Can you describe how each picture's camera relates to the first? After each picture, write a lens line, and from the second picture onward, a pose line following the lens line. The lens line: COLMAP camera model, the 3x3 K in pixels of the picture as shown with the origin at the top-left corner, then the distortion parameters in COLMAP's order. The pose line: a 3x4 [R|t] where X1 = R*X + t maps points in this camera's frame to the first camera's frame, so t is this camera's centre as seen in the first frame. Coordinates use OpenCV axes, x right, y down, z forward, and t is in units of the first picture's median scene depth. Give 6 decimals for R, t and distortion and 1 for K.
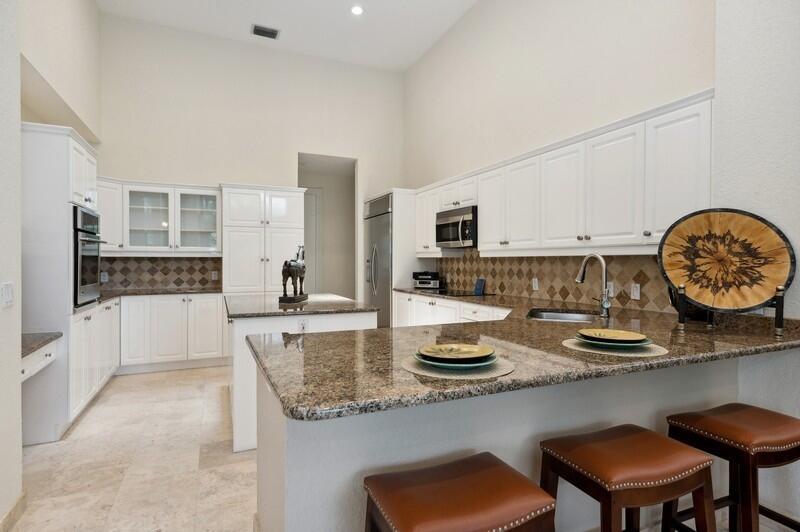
lens RADIAL K [[442.4, 0, 397.3], [0, 442.4, 261.4], [0, 0, 1]] dist [-0.005508, -0.001510]
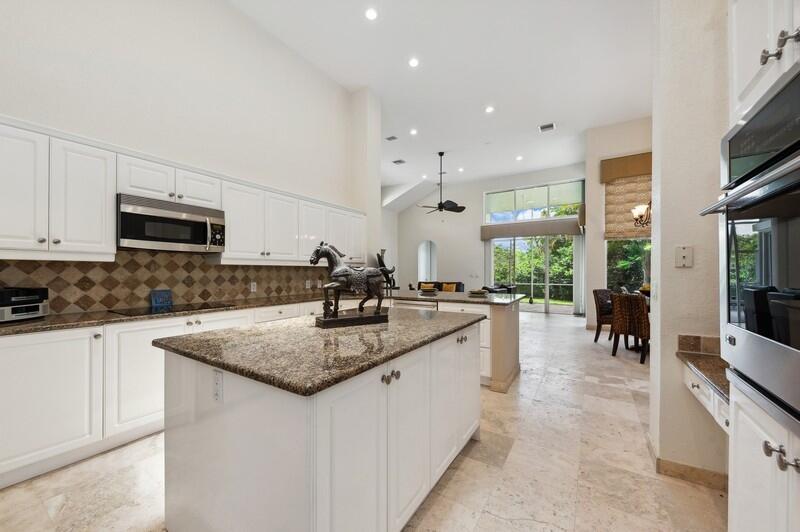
lens RADIAL K [[297.5, 0, 394.2], [0, 297.5, 271.1], [0, 0, 1]] dist [0.003044, 0.000021]
pose [[-0.556441, -0.001729, 0.830886, -0.660110], [-0.002114, 0.999998, 0.000666, 0.004282], [-0.830885, -0.001386, -0.556443, 1.209592]]
